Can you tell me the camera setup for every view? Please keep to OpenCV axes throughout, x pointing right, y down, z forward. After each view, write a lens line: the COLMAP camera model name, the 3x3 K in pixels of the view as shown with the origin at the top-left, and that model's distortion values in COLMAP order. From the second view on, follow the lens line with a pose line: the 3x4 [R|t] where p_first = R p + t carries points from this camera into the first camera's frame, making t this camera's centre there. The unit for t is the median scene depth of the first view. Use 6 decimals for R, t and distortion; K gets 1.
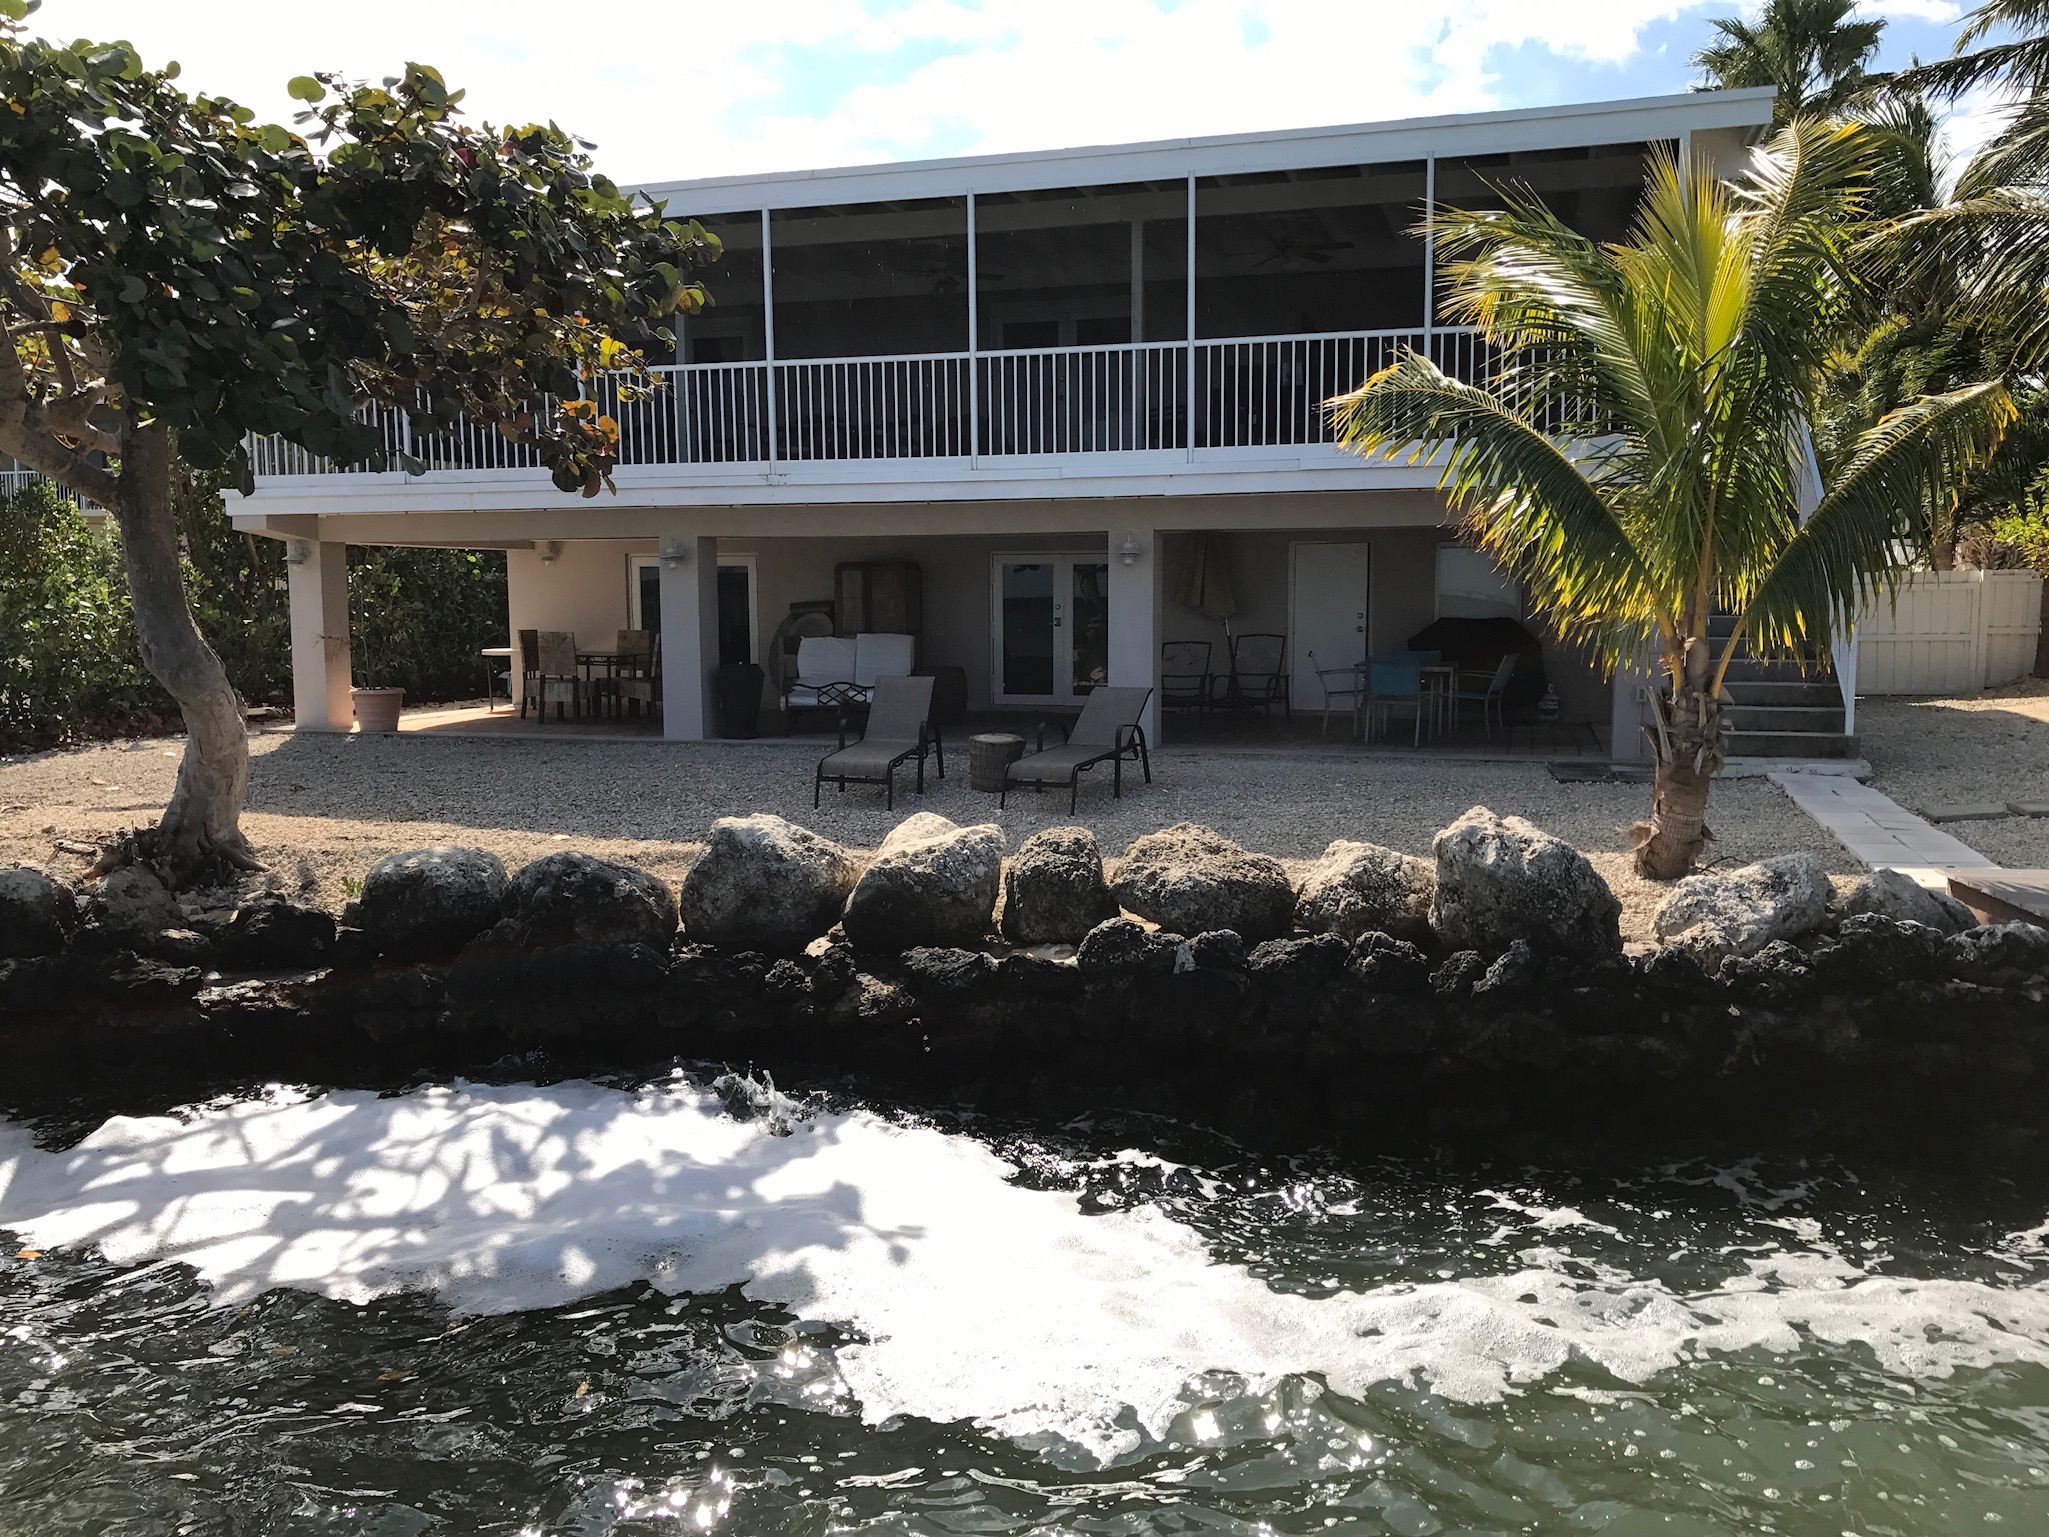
lens RADIAL K [[1707.7, 0, 1024.9], [0, 1707.7, 741.1], [0, 0, 1]] dist [0.138027, -0.188340]
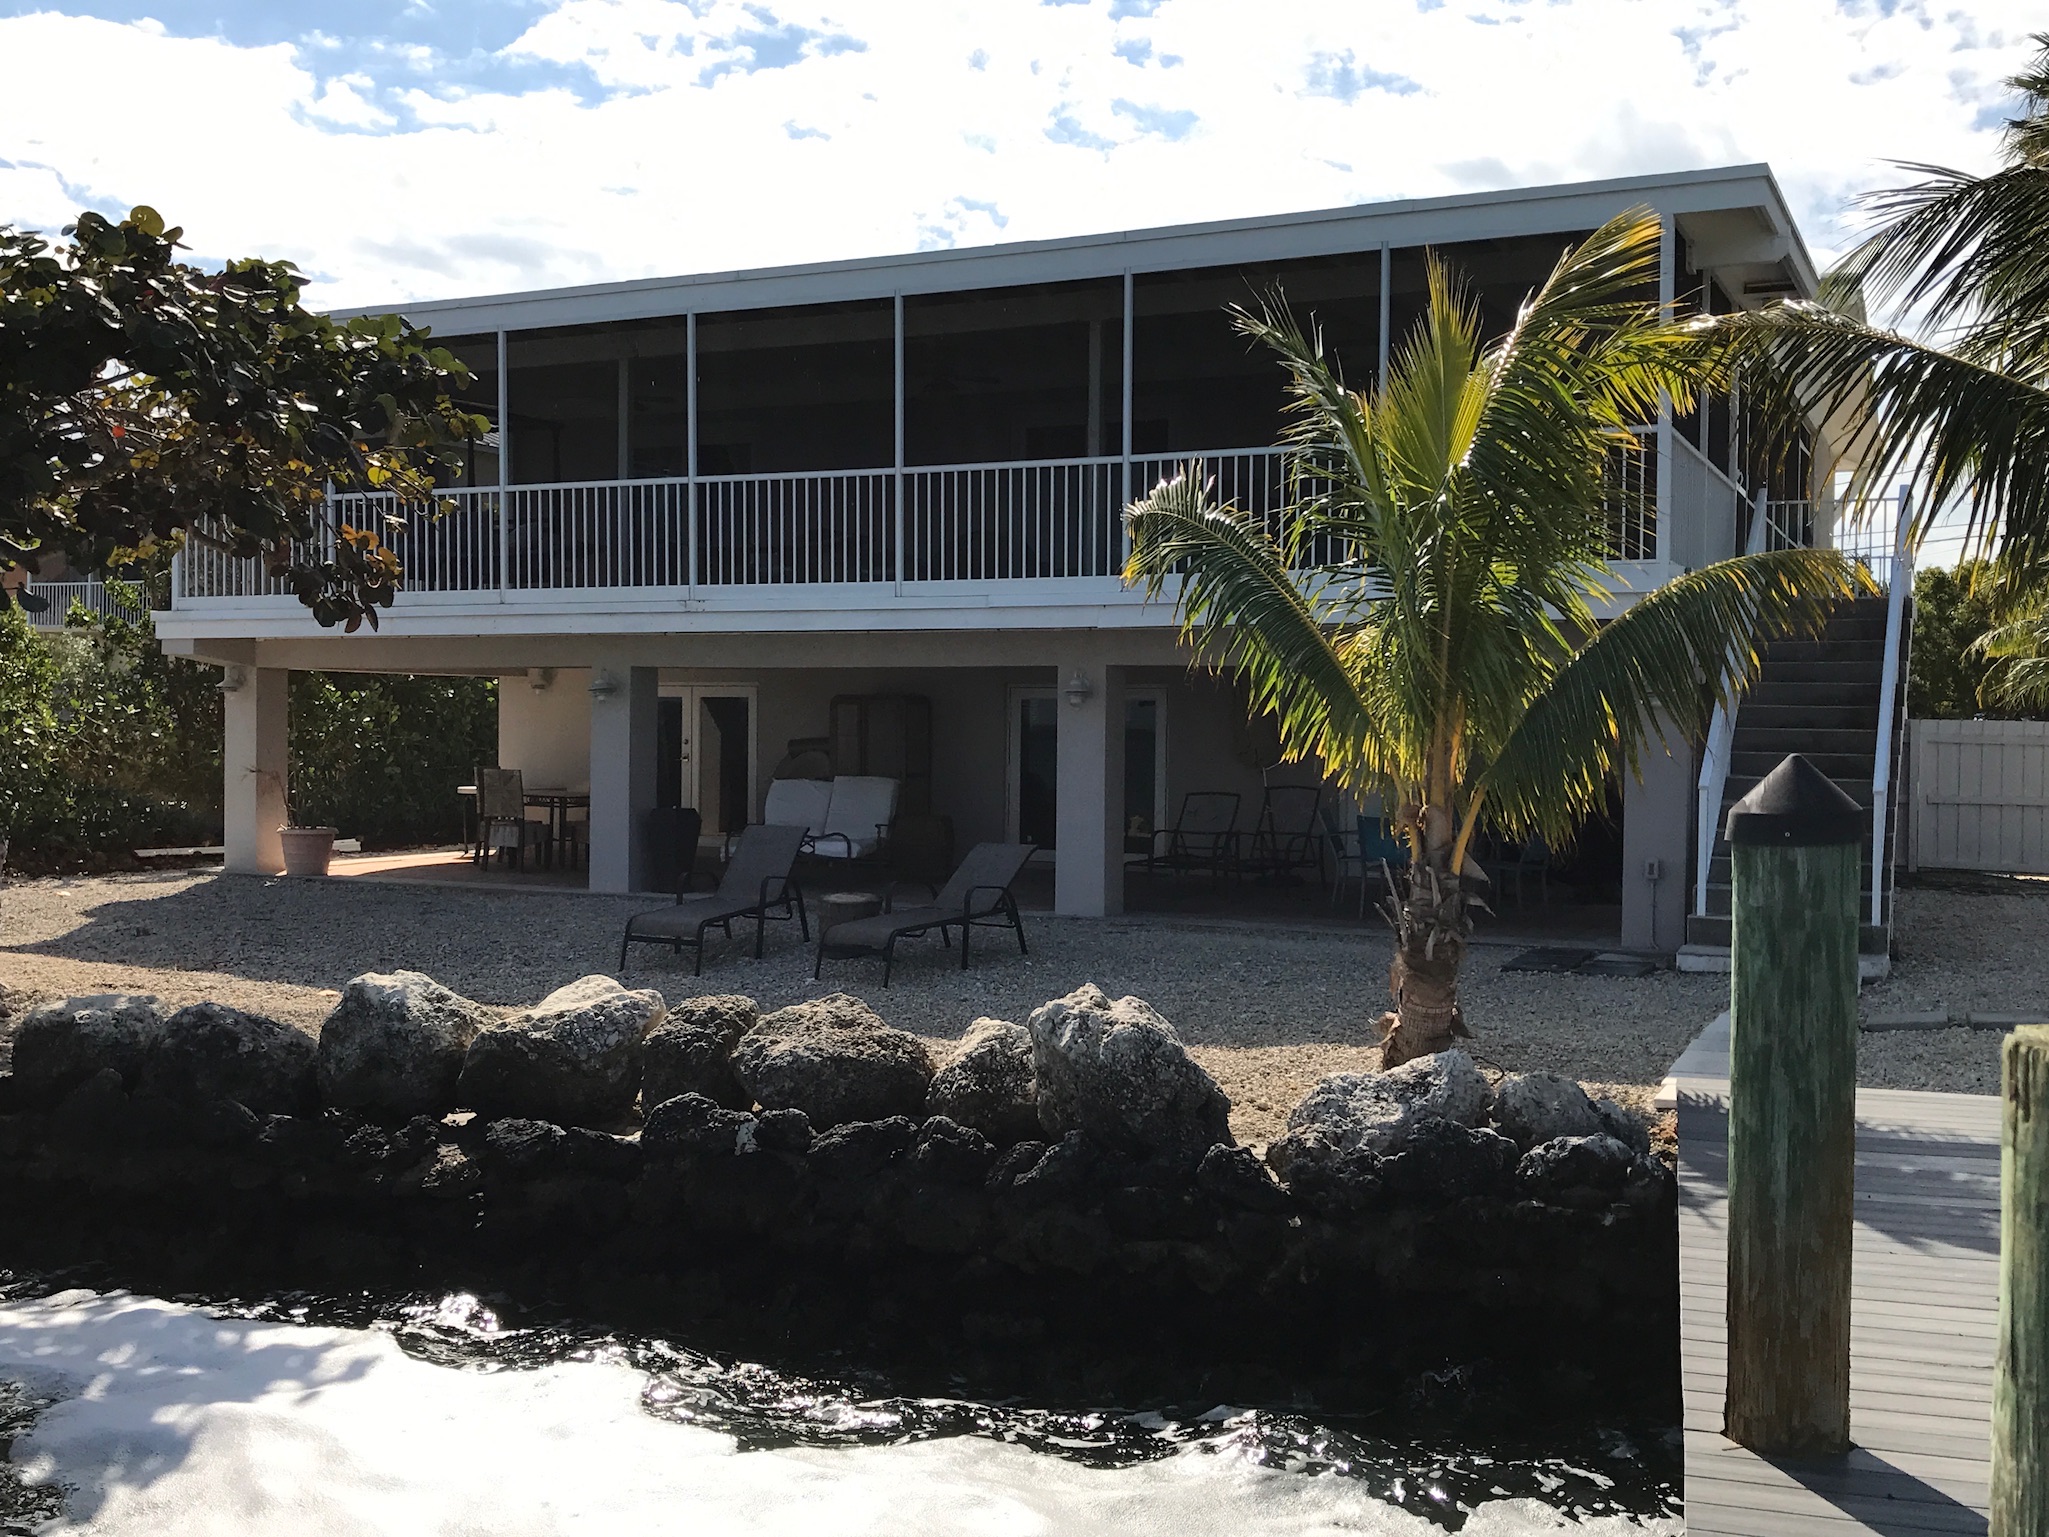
lens RADIAL K [[2061.6, 0, 1024.5], [0, 2061.6, 768.5], [0, 0, 1]] dist [0.250711, -0.876770]
pose [[0.988070, 0.019362, -0.152786, 0.275921], [-0.029453, 0.997511, -0.064061, -0.003061], [0.151166, 0.067797, 0.986181, -0.063043]]
